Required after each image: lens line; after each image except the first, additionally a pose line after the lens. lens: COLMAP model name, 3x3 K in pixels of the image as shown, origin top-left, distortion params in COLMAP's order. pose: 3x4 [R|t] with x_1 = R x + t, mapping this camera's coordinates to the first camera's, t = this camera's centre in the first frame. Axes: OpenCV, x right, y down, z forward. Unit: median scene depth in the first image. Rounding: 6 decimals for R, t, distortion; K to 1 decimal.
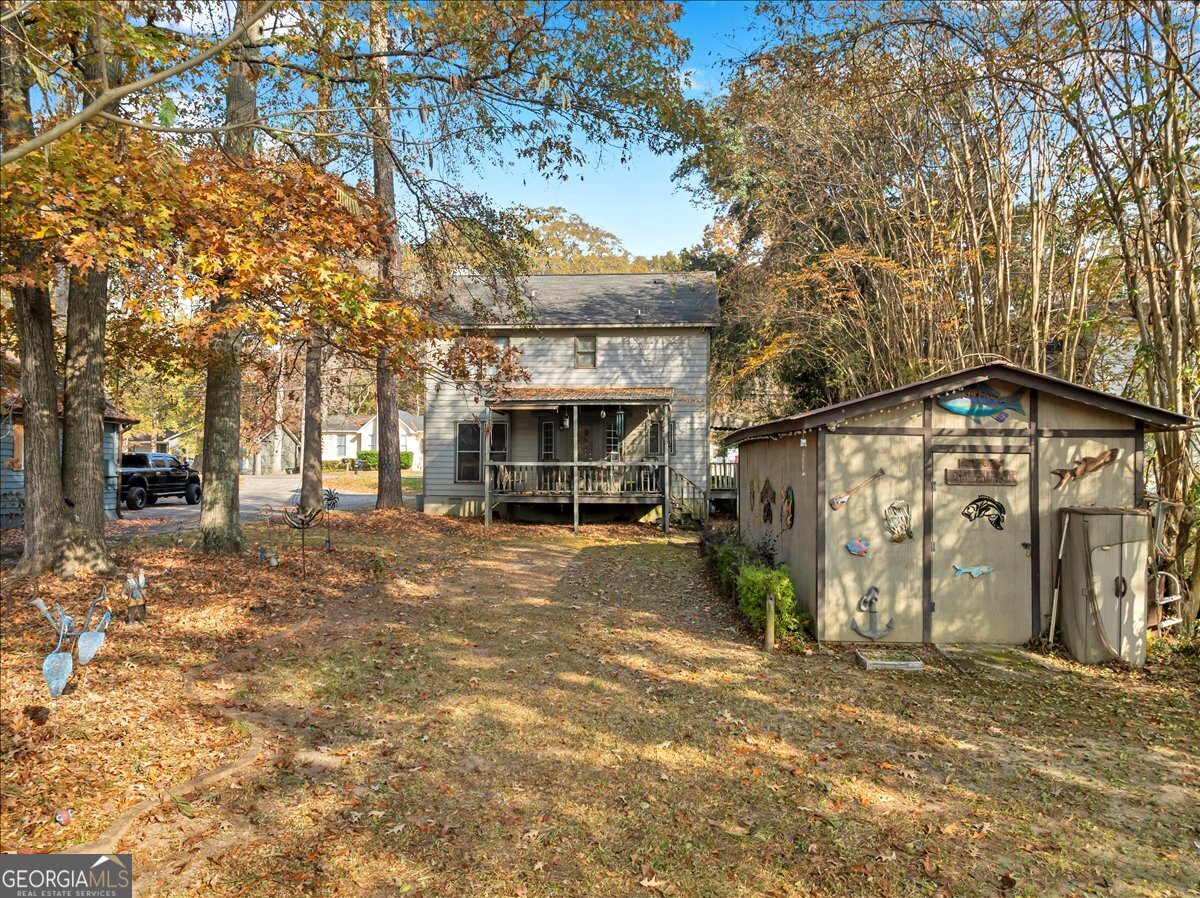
lens RADIAL K [[935.5, 0, 618.5], [0, 935.5, 477.2], [0, 0, 1]] dist [-0.057107, -0.015581]
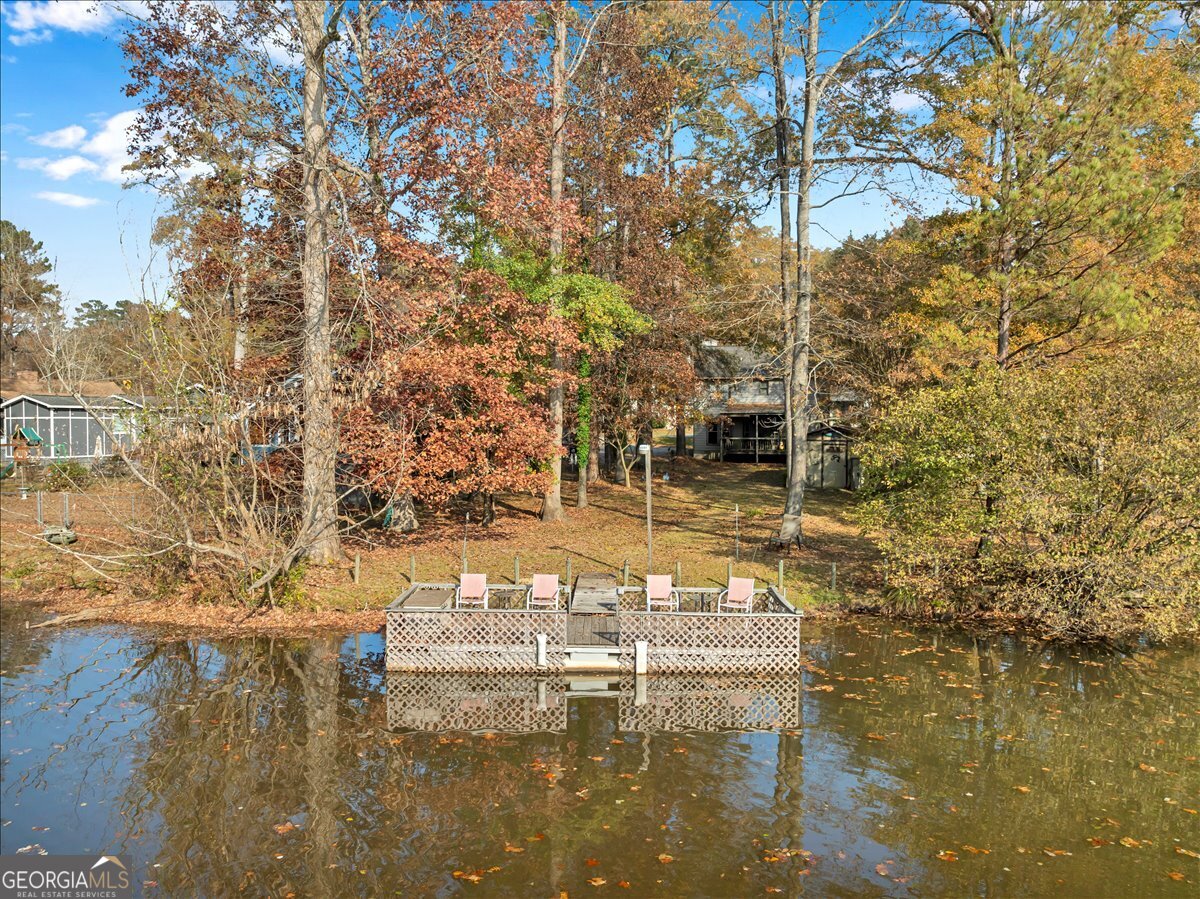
lens RADIAL K [[935.5, 0, 599.3], [0, 935.5, 448.3], [0, 0, 1]] dist [-0.057107, -0.015581]
pose [[0.967238, 0.004798, -0.253825, 0.178777], [0.002157, 0.999630, 0.027118, -0.055666], [0.253861, -0.026777, 0.966870, -1.495732]]
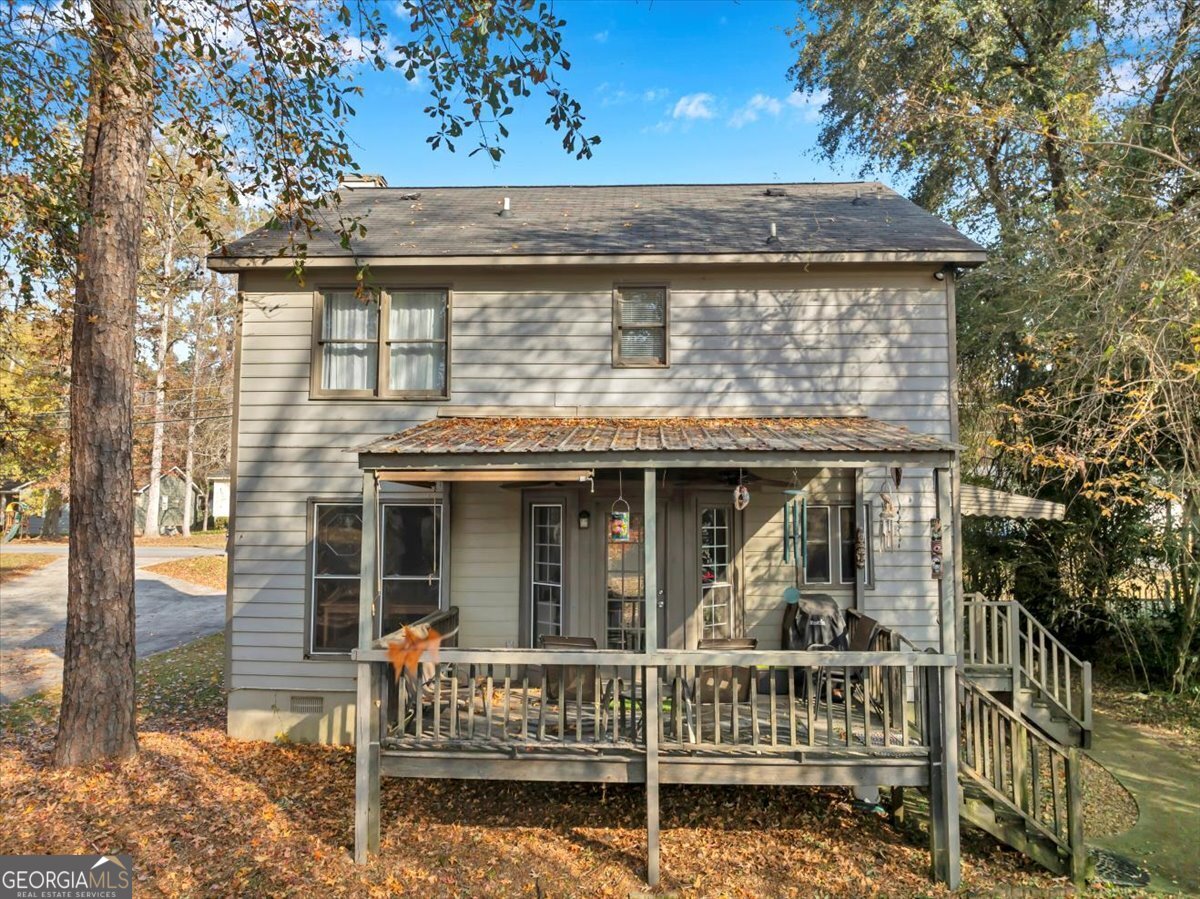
lens RADIAL K [[935.5, 0, 595.8], [0, 935.5, 443.3], [0, 0, 1]] dist [-0.057107, -0.015581]
pose [[0.999851, 0.002487, 0.017059, -0.069335], [-0.001193, 0.997148, -0.075467, -0.061583], [-0.017198, 0.075435, 0.997002, 0.685395]]
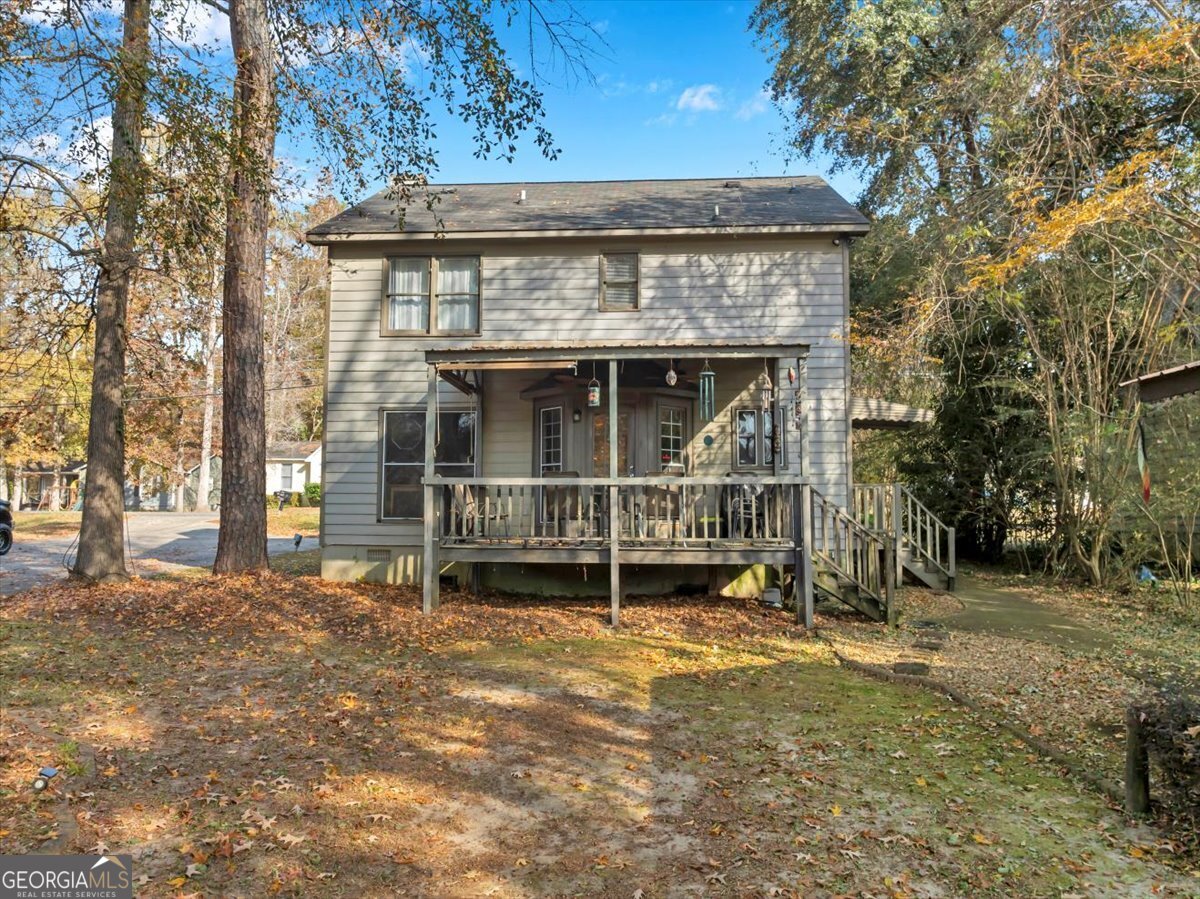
lens RADIAL K [[935.5, 0, 602.1], [0, 935.5, 457.9], [0, 0, 1]] dist [-0.057107, -0.015581]
pose [[0.999998, -0.001737, -0.000886, -0.051030], [0.001678, 0.998035, -0.062640, 0.003884], [0.000993, 0.062638, 0.998036, 0.518210]]
